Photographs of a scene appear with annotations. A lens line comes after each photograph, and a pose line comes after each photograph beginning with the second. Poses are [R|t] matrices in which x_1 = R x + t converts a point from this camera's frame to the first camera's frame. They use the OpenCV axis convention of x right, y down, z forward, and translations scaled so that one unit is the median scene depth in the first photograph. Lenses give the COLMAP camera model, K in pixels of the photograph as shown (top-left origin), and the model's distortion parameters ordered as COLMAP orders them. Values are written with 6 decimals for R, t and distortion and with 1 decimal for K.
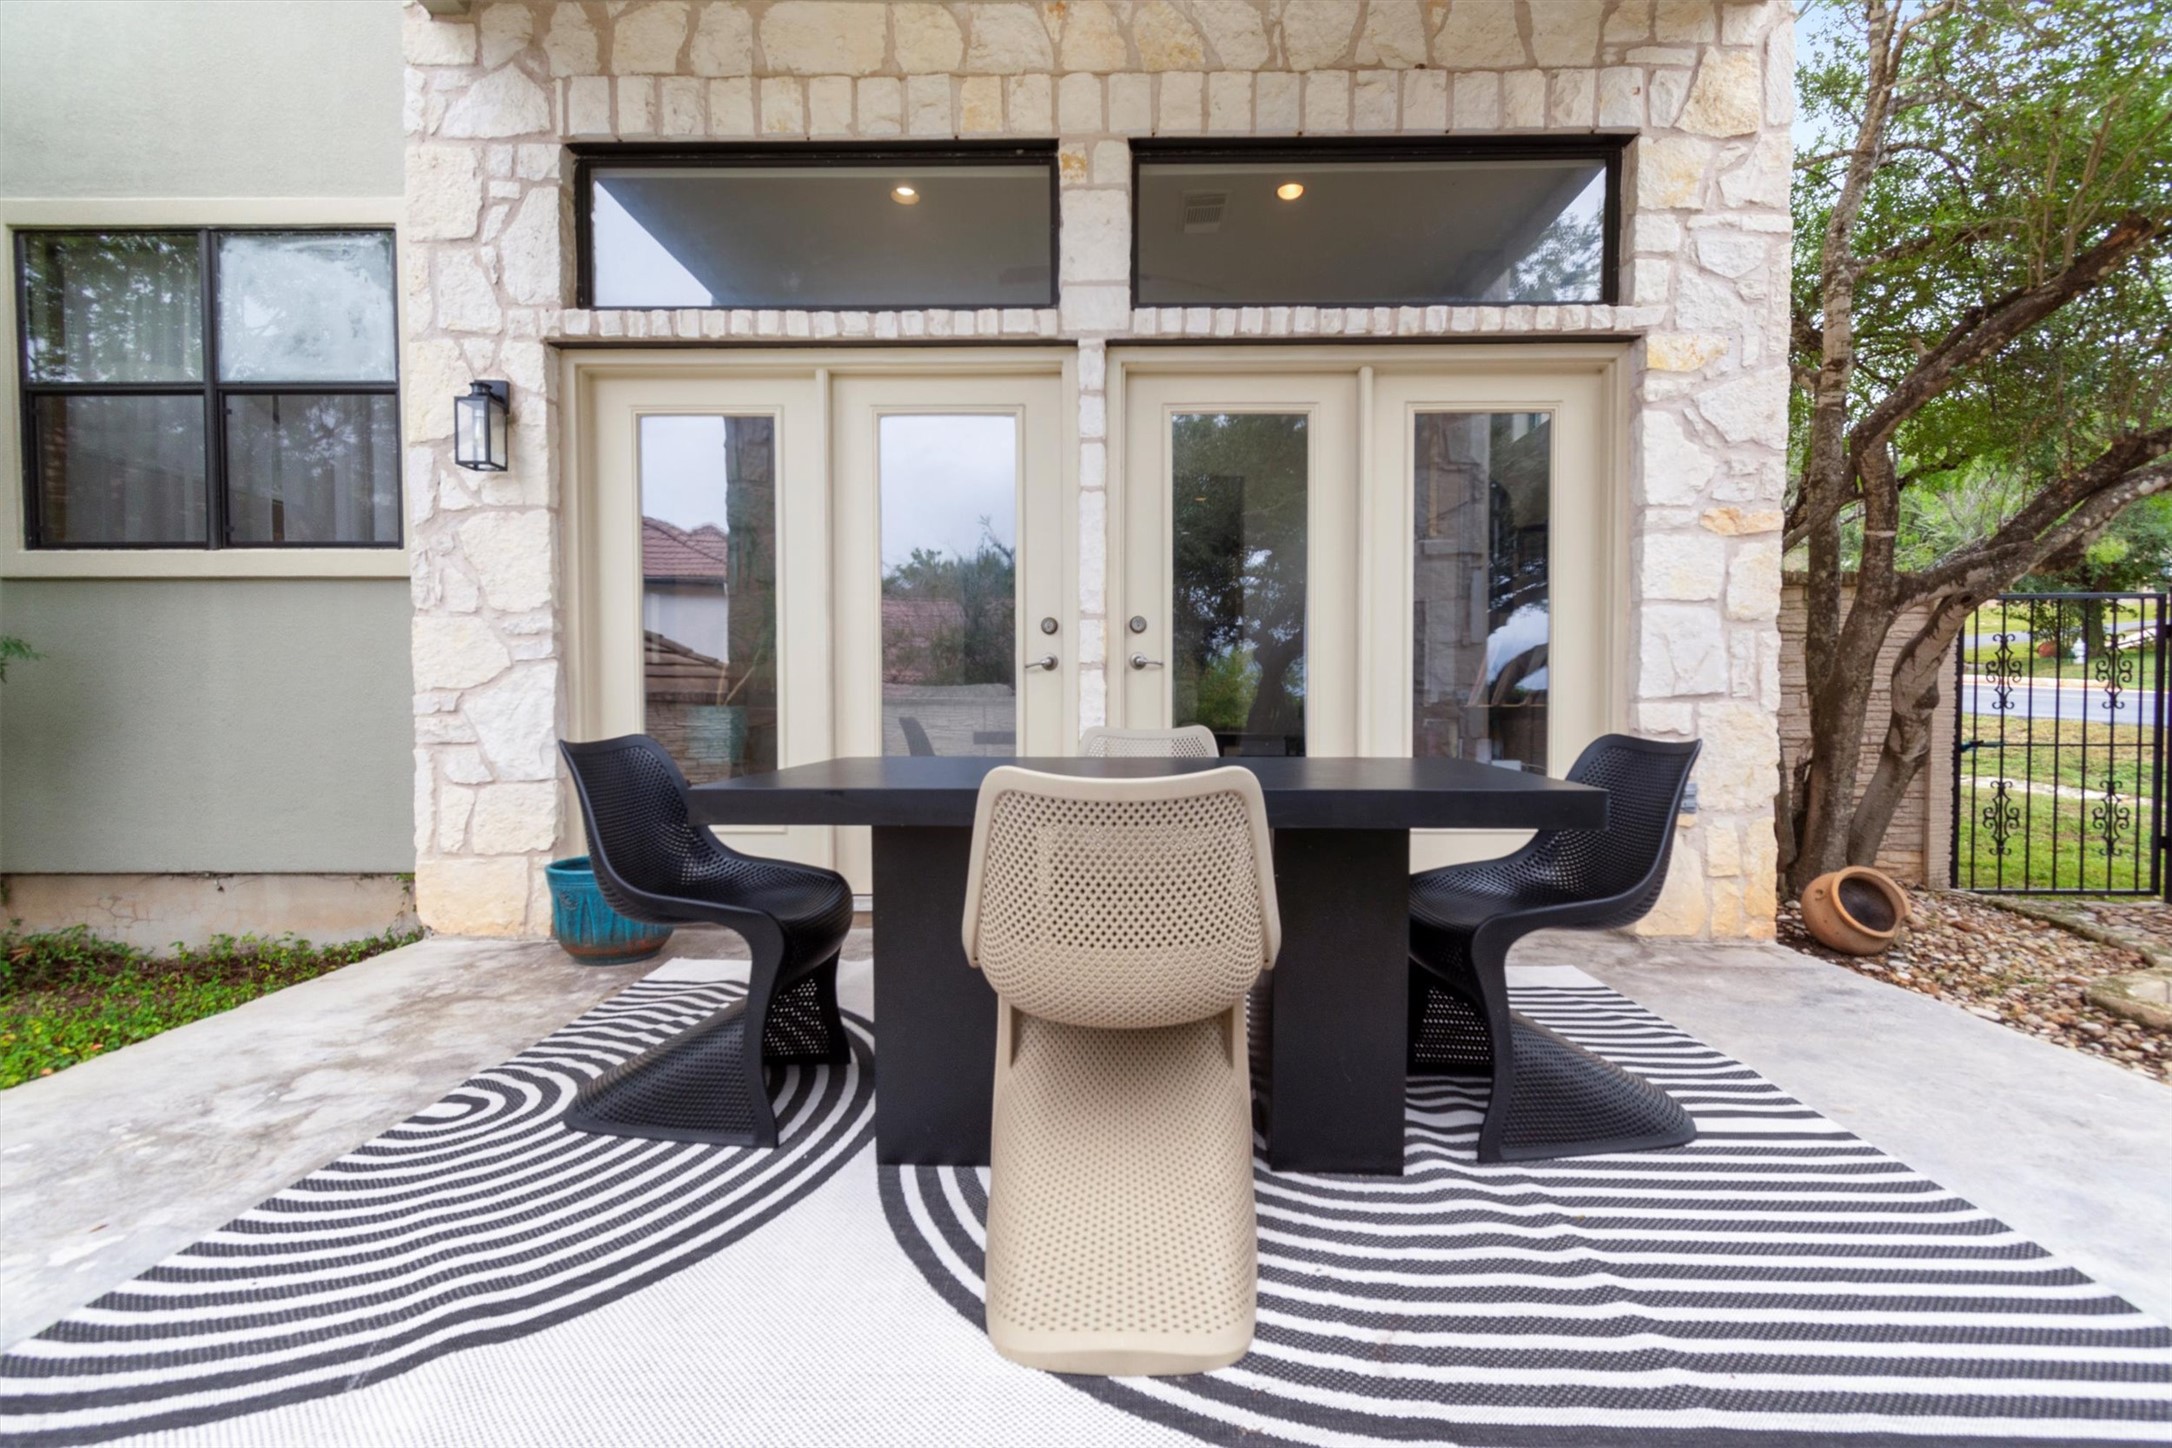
lens RADIAL K [[998.4, 0, 1086.0], [0, 998.4, 724.0], [0, 0, 1]] dist [-0.000233, -0.000227]
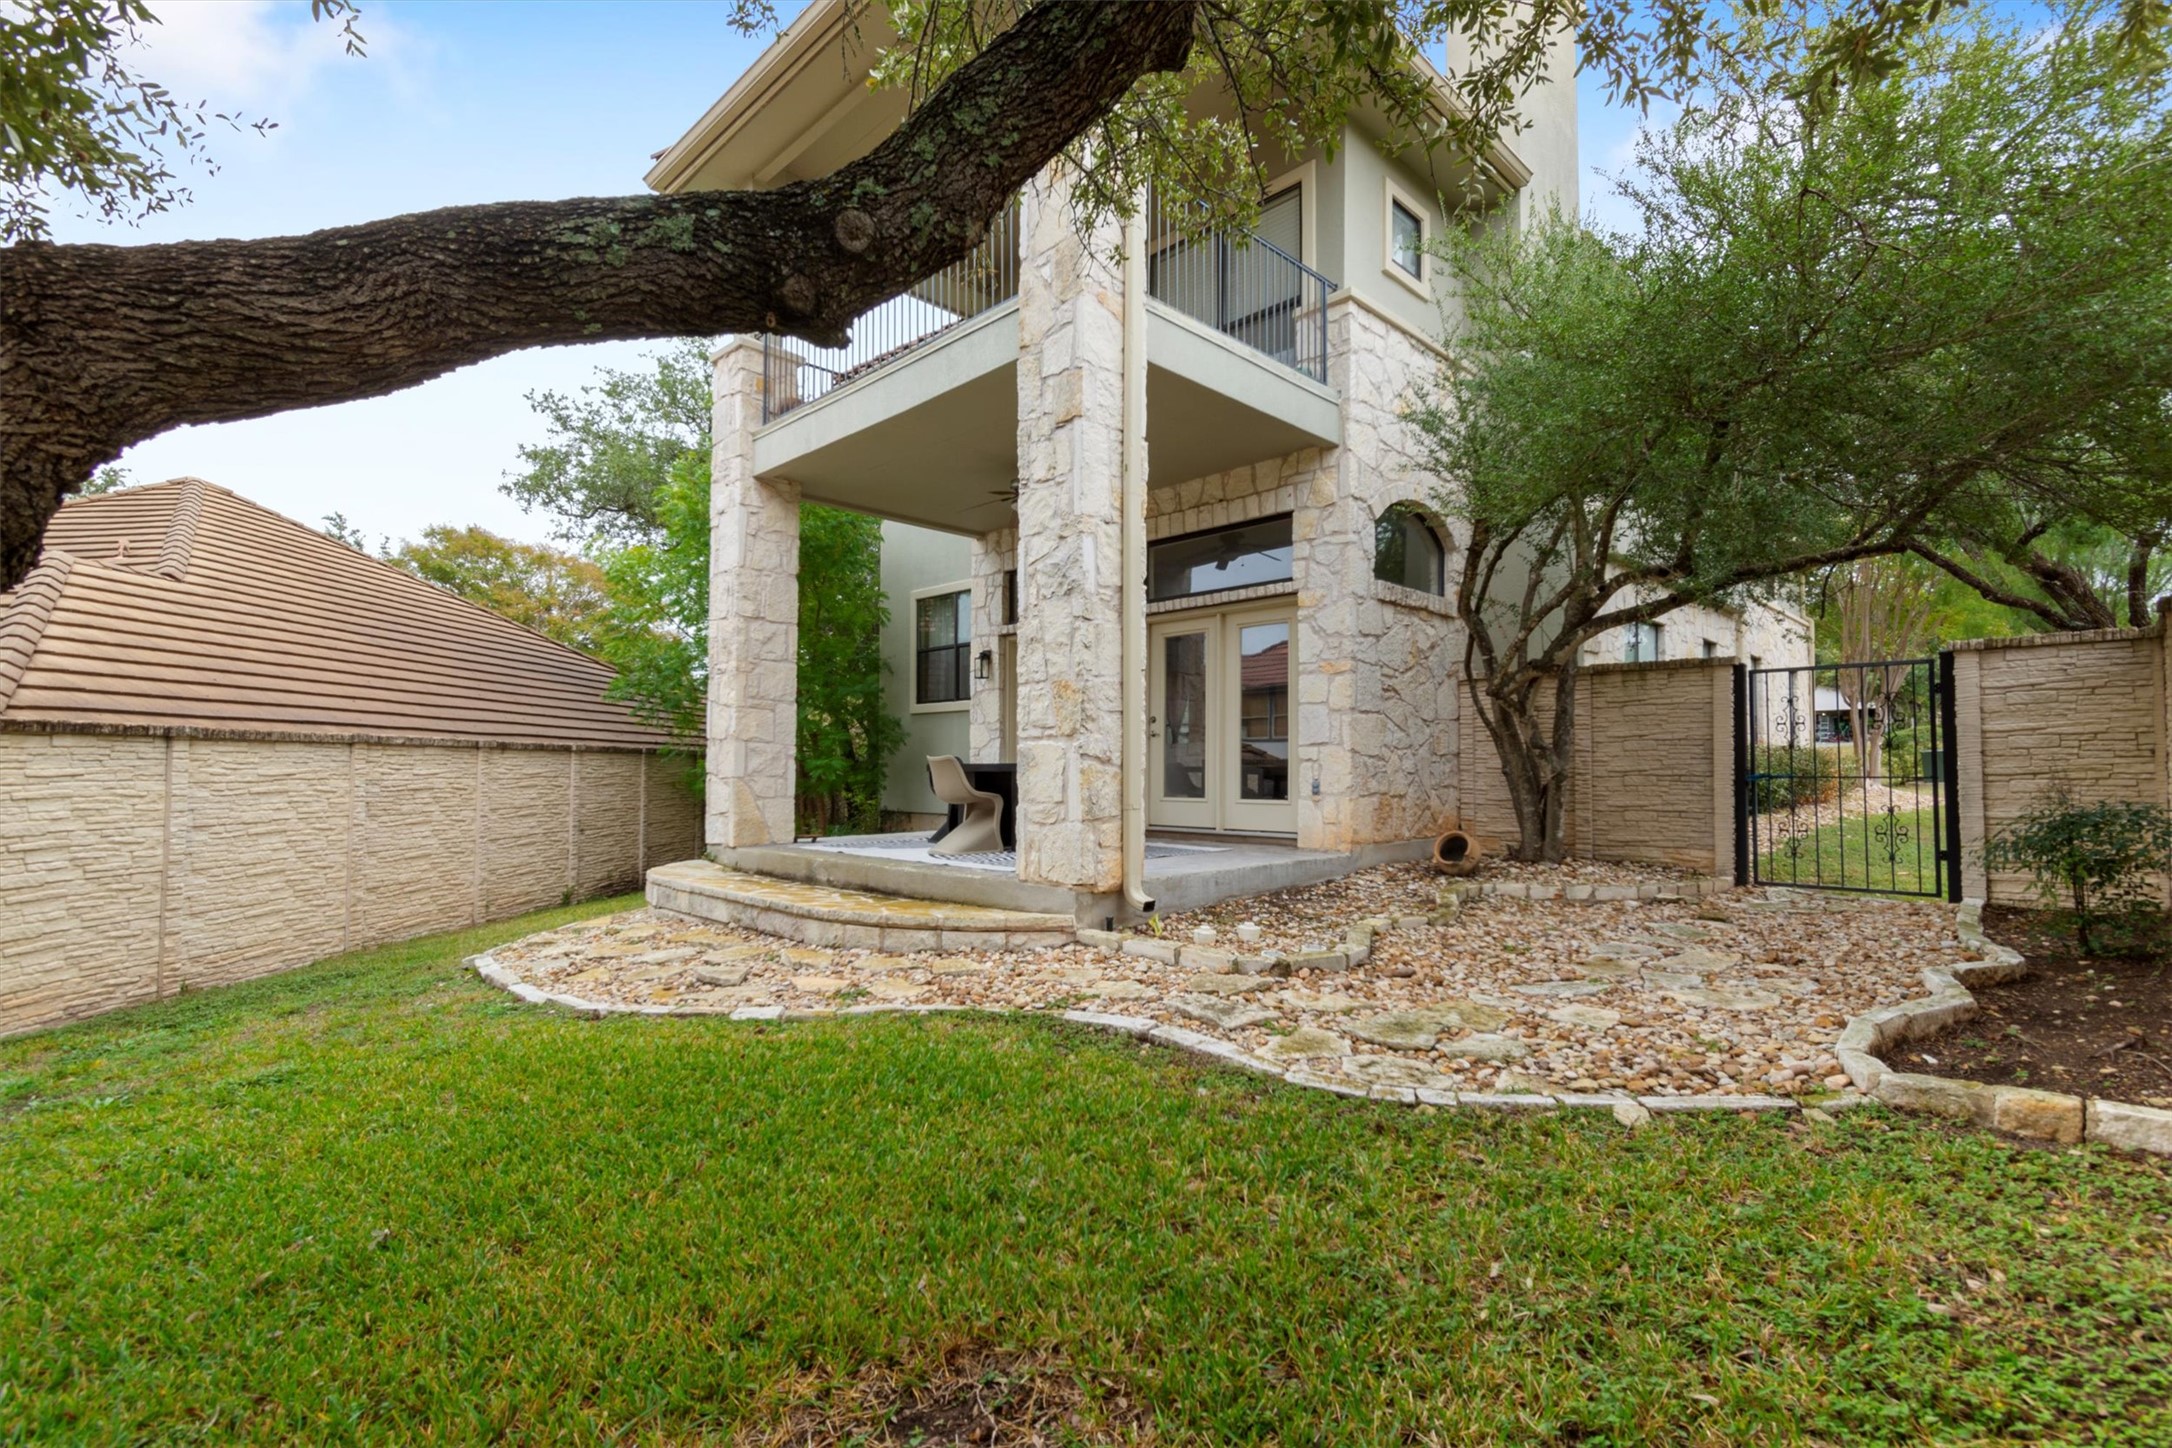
lens RADIAL K [[990.0, 0, 1114.1], [0, 990.0, 741.9], [0, 0, 1]] dist [0.003285, -0.000053]
pose [[0.732389, -0.017703, -0.680656, 1.788793], [-0.020502, 0.998635, -0.048033, 0.086512], [0.680577, 0.049134, 0.731027, -0.980267]]
